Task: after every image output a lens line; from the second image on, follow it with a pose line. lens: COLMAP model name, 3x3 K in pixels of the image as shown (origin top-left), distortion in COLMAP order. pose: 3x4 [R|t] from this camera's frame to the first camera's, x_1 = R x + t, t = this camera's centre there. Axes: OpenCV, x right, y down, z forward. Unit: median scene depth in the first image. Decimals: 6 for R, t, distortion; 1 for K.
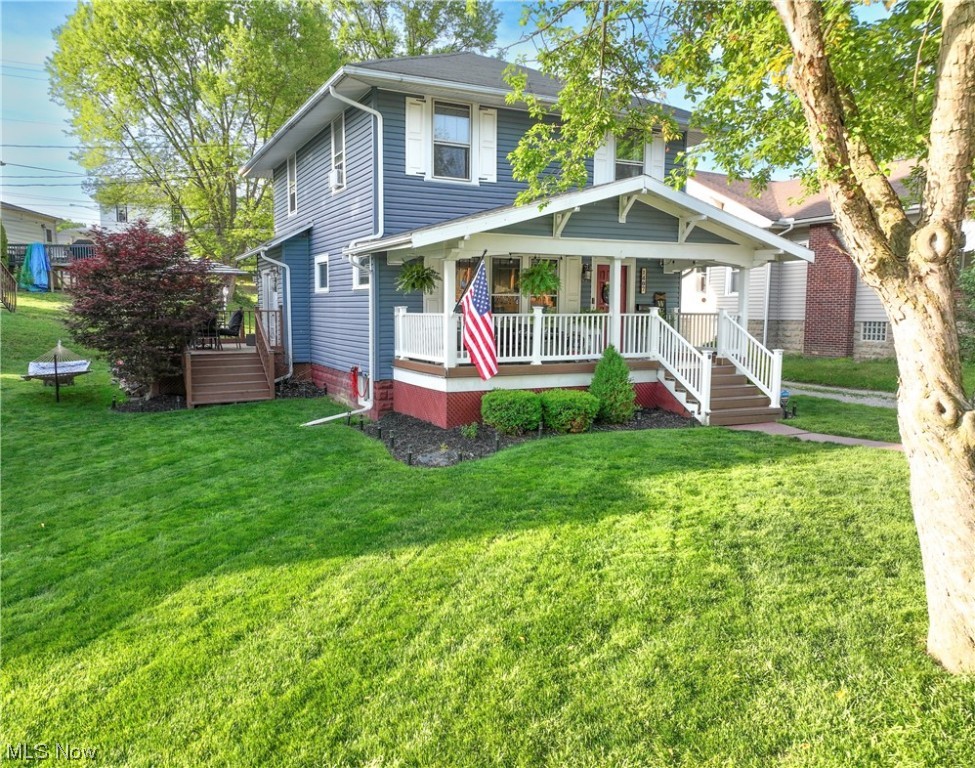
lens RADIAL K [[720.1, 0, 485.4], [0, 720.1, 385.6], [0, 0, 1]] dist [-0.003018, 0.000158]
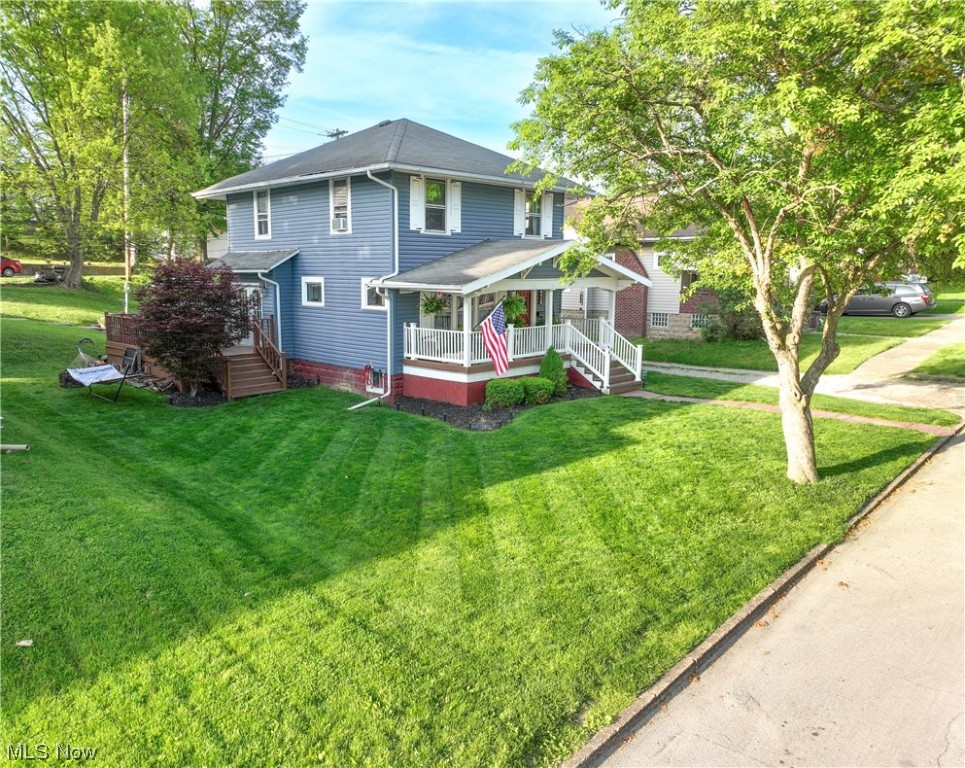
lens RADIAL K [[714.6, 0, 483.0], [0, 714.6, 382.8], [0, 0, 1]] dist [0.004403, 0.000937]
pose [[0.940938, -0.047797, 0.335188, -0.511928], [0.030763, 0.997960, 0.055948, -0.072241], [-0.337178, -0.042333, 0.940489, -0.435699]]
